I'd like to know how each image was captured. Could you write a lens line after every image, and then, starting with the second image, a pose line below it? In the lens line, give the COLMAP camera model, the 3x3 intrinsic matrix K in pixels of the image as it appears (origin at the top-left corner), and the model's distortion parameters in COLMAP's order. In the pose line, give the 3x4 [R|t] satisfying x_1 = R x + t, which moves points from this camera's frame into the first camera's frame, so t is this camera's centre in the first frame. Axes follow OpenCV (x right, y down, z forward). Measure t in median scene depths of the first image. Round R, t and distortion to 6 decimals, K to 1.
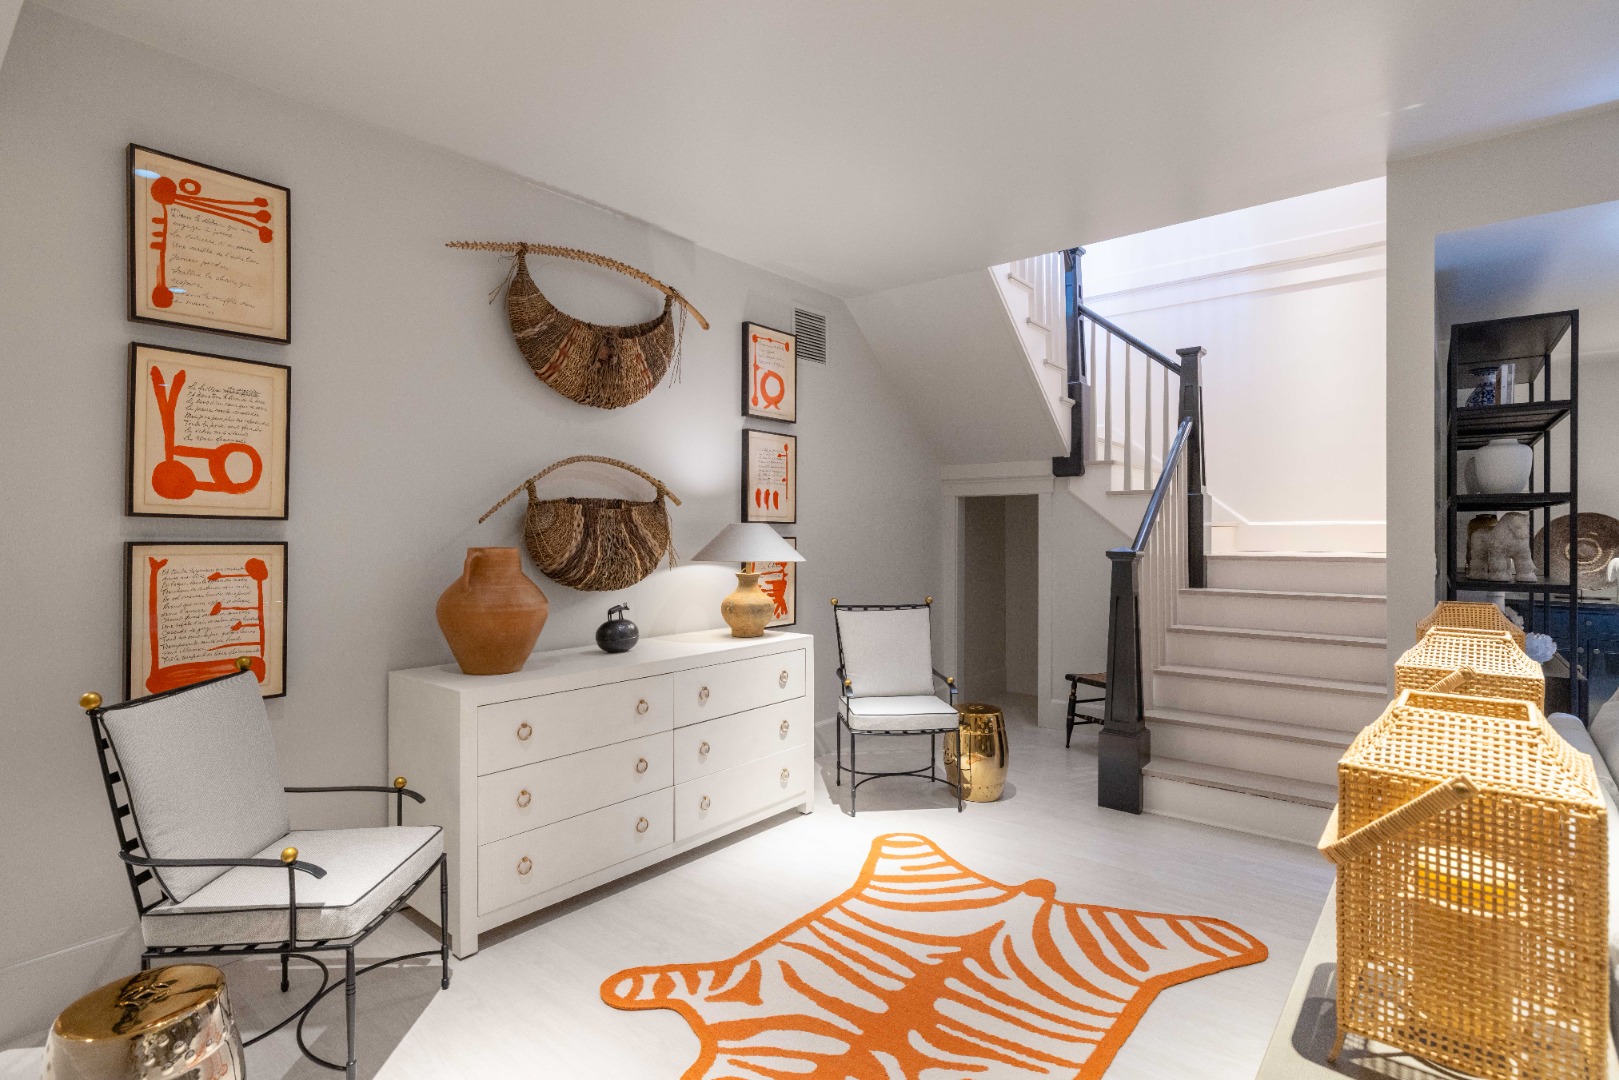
lens RADIAL K [[800.6, 0, 810.2], [0, 800.6, 536.7], [0, 0, 1]] dist [0.000003, 0.000050]
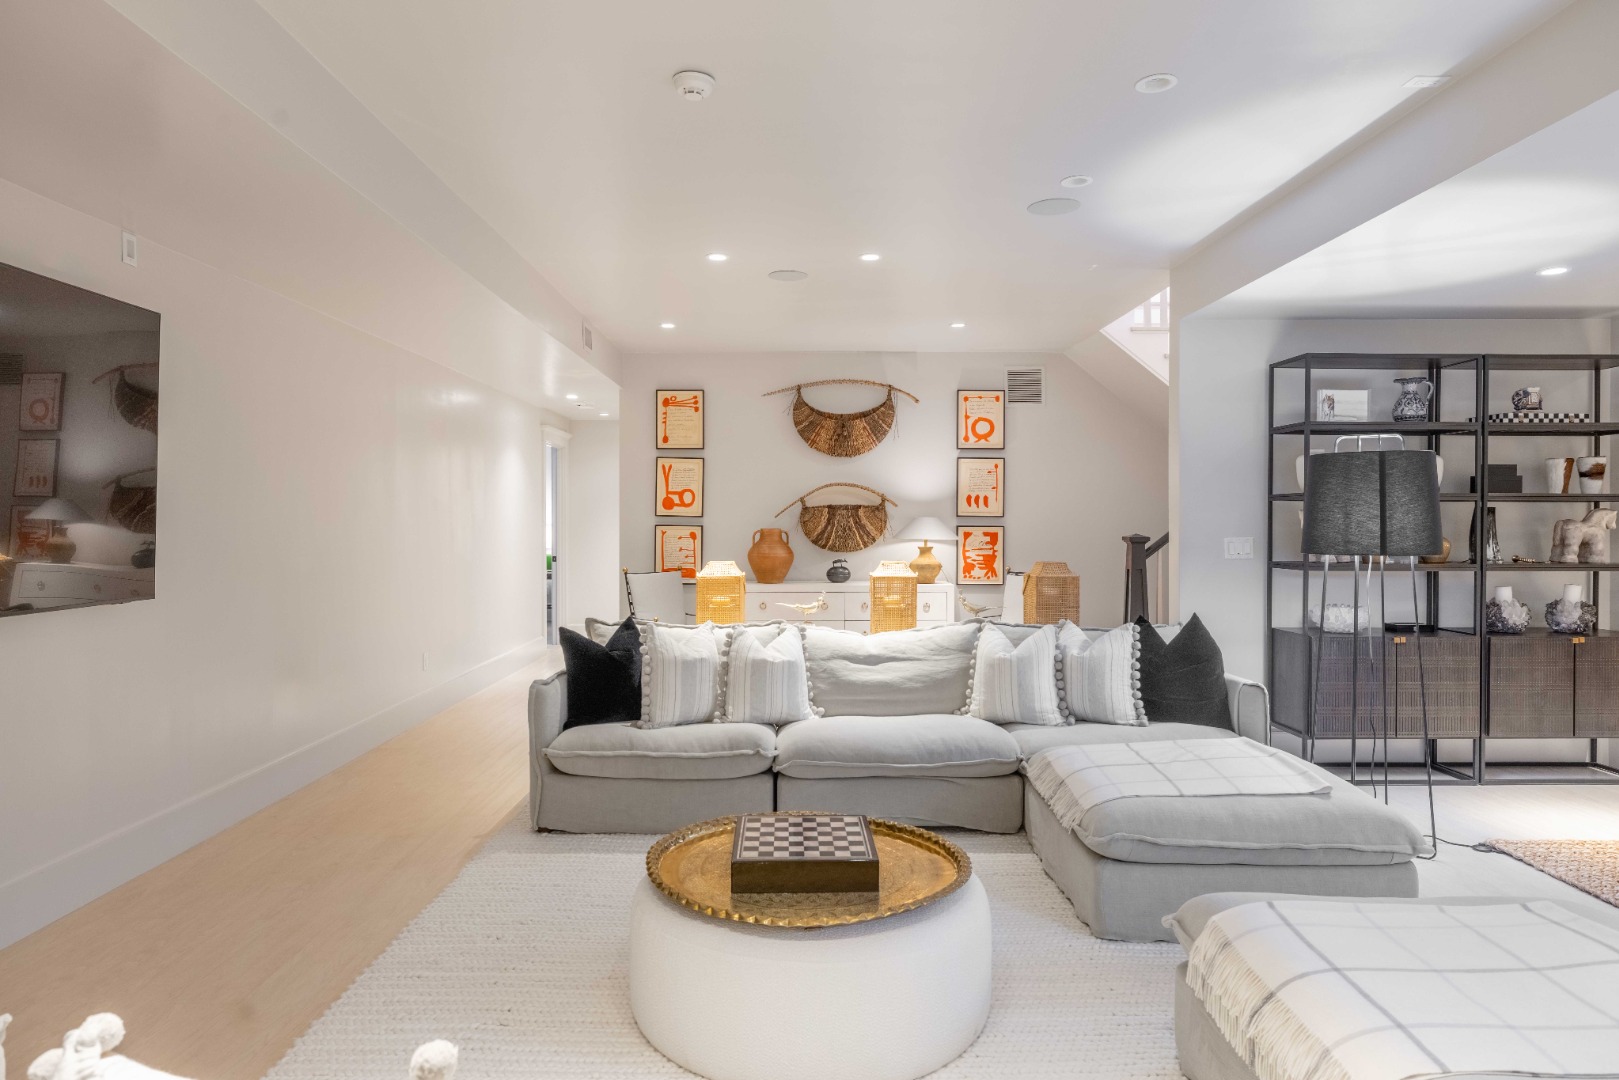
lens RADIAL K [[956.9, 0, 809.5], [0, 956.9, 540.0], [0, 0, 1]] dist [-0.001001, -0.000319]
pose [[0.640289, 0.016660, -0.767954, 1.541936], [-0.007670, 0.999854, 0.015296, 0.003028], [0.768096, -0.003904, 0.640323, -0.571727]]
